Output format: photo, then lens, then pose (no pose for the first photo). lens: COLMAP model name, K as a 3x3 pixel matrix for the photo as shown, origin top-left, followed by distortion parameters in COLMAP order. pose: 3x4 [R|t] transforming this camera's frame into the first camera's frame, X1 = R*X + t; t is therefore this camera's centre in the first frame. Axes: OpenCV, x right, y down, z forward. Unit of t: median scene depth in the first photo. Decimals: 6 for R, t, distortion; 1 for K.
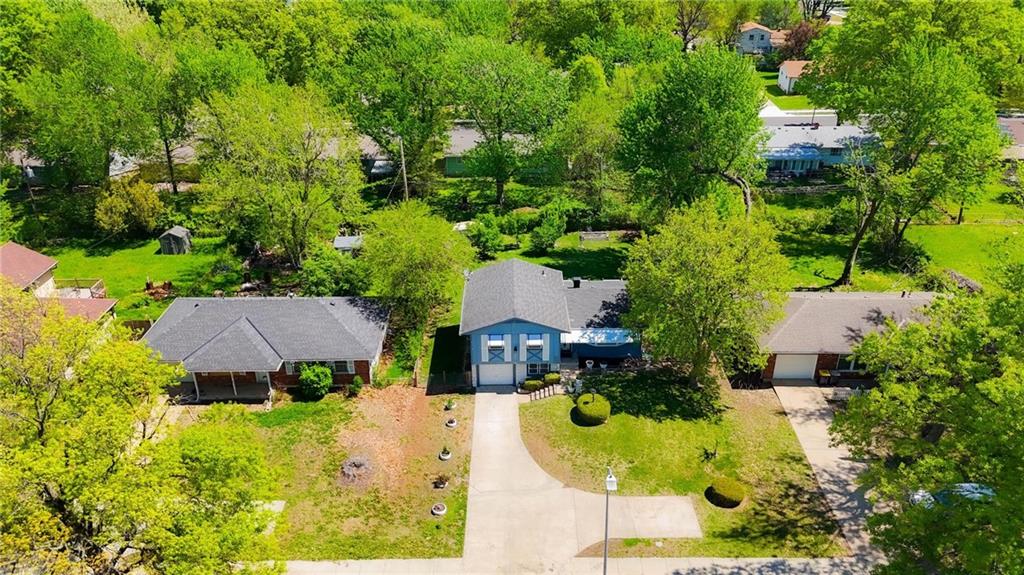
lens RADIAL K [[757.0, 0, 507.3], [0, 757.0, 283.4], [0, 0, 1]] dist [0.056878, -0.040451]
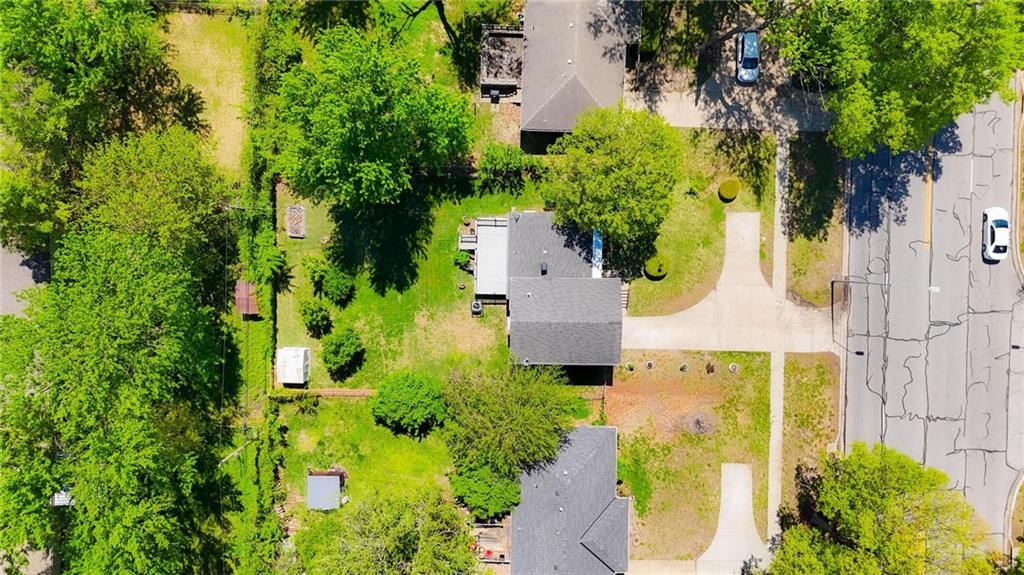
lens RADIAL K [[757.0, 0, 511.2], [0, 757.0, 295.1], [0, 0, 1]] dist [0.056878, -0.040451]
pose [[0.012938, -0.999750, -0.018233, 0.075985], [0.455326, -0.010344, 0.890264, -1.154781], [-0.890231, -0.019821, 0.455079, 0.571744]]
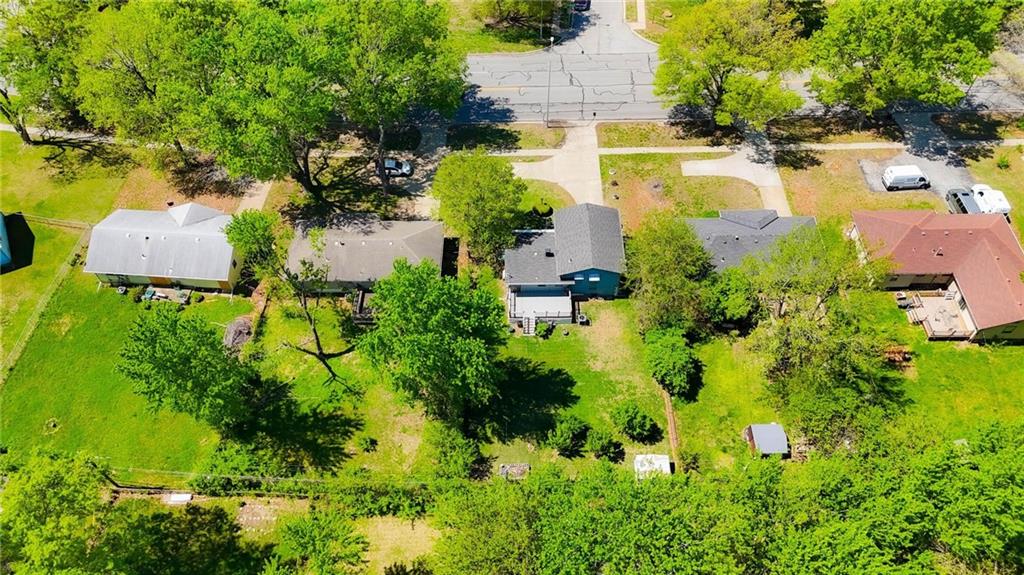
lens RADIAL K [[757.0, 0, 506.5], [0, 757.0, 282.2], [0, 0, 1]] dist [0.056878, -0.040451]
pose [[-0.999713, 0.015849, 0.017942, 0.162546], [0.020562, 0.184623, 0.982594, -1.586915], [0.012260, 0.982682, -0.184896, 1.460988]]
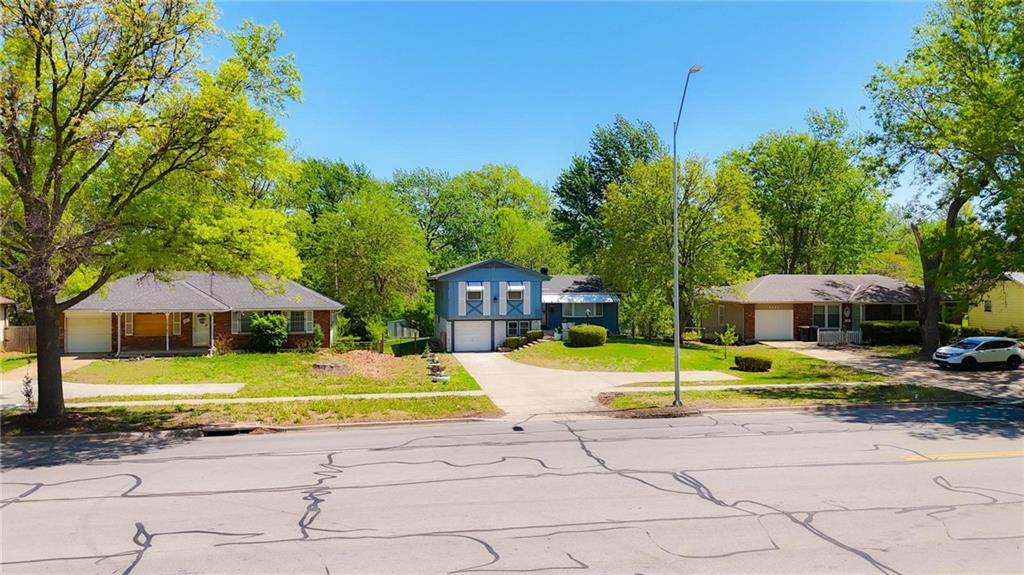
lens RADIAL K [[757.0, 0, 516.7], [0, 757.0, 285.5], [0, 0, 1]] dist [0.056878, -0.040451]
pose [[0.982027, 0.010063, 0.188471, -0.139521], [0.075312, 0.894742, -0.440187, 0.486540], [-0.173063, 0.446470, 0.877903, 0.171211]]
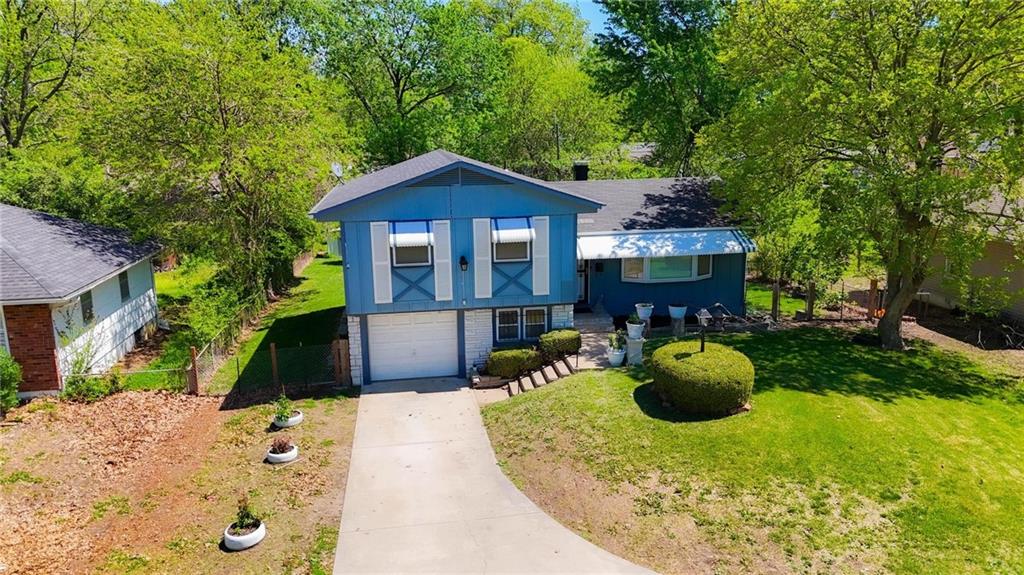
lens RADIAL K [[757.0, 0, 510.8], [0, 757.0, 288.1], [0, 0, 1]] dist [0.056878, -0.040451]
pose [[0.989606, -0.032853, 0.140002, -0.019412], [0.066796, 0.967171, -0.245191, 0.196268], [-0.127351, 0.251994, 0.959313, 0.636677]]
